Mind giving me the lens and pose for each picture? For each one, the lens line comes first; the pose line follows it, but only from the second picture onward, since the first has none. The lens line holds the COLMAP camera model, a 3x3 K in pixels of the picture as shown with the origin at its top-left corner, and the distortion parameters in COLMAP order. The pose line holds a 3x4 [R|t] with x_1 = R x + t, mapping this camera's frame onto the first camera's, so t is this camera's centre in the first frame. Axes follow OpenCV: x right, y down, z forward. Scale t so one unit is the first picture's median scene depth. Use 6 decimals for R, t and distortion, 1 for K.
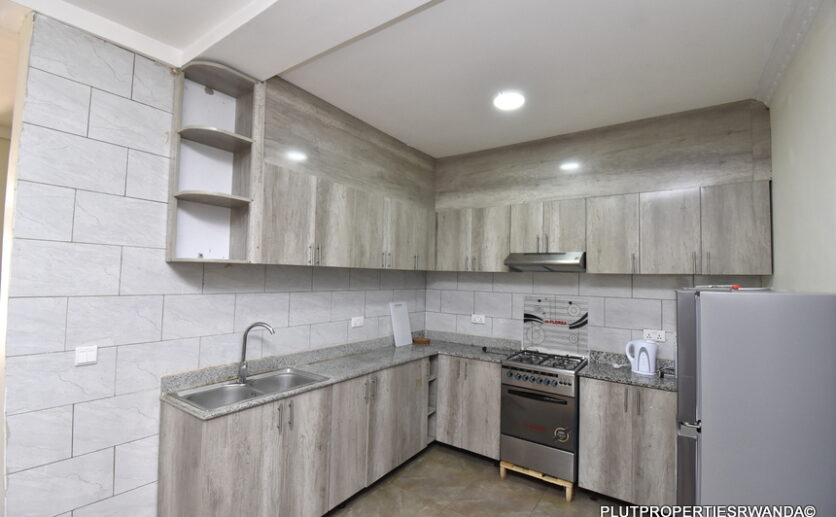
lens RADIAL K [[367.5, 0, 416.4], [0, 367.5, 260.6], [0, 0, 1]] dist [0.019095, -0.027675]
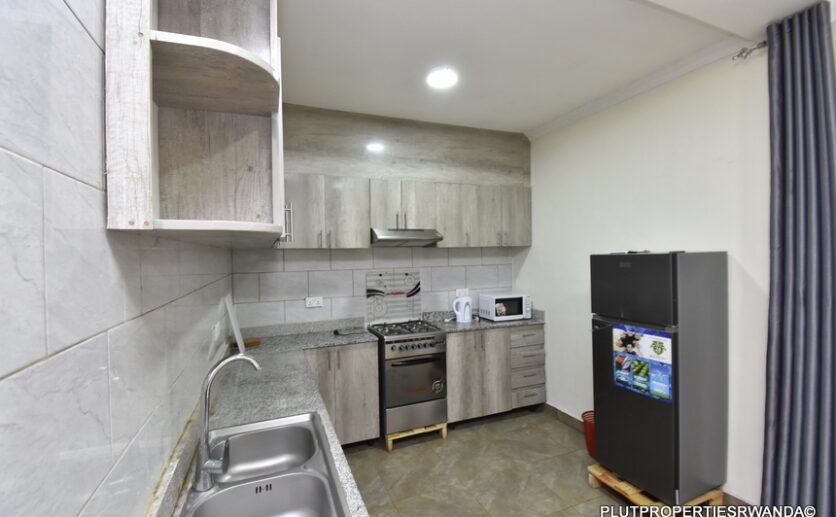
lens RADIAL K [[367.5, 0, 416.4], [0, 367.5, 260.6], [0, 0, 1]] dist [0.019095, -0.027675]
pose [[0.546060, -0.047691, 0.836387, -0.545948], [-0.005501, 0.998153, 0.060507, 0.005614], [-0.837728, -0.037641, 0.544789, 0.402828]]
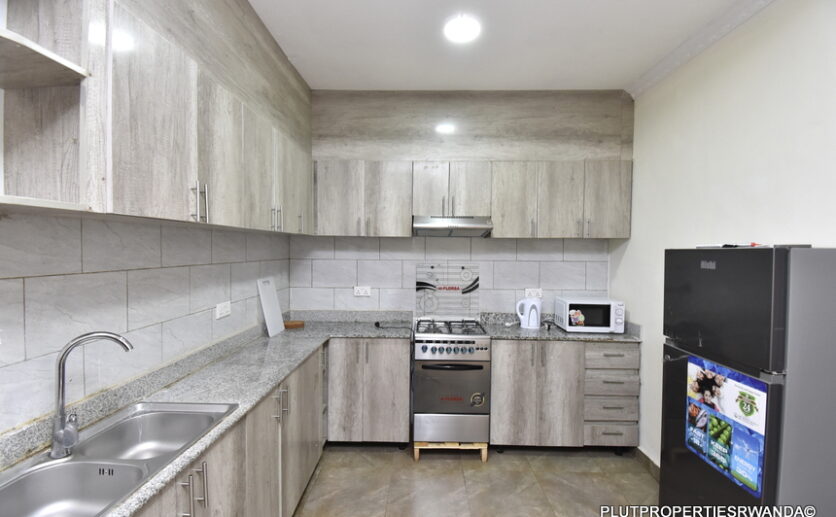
lens RADIAL K [[367.5, 0, 416.4], [0, 367.5, 260.6], [0, 0, 1]] dist [0.019095, -0.027675]
pose [[0.831506, -0.033417, 0.554510, -0.259941], [-0.013591, 0.996667, 0.080443, 0.018427], [-0.555350, -0.074426, 0.828280, 0.271305]]
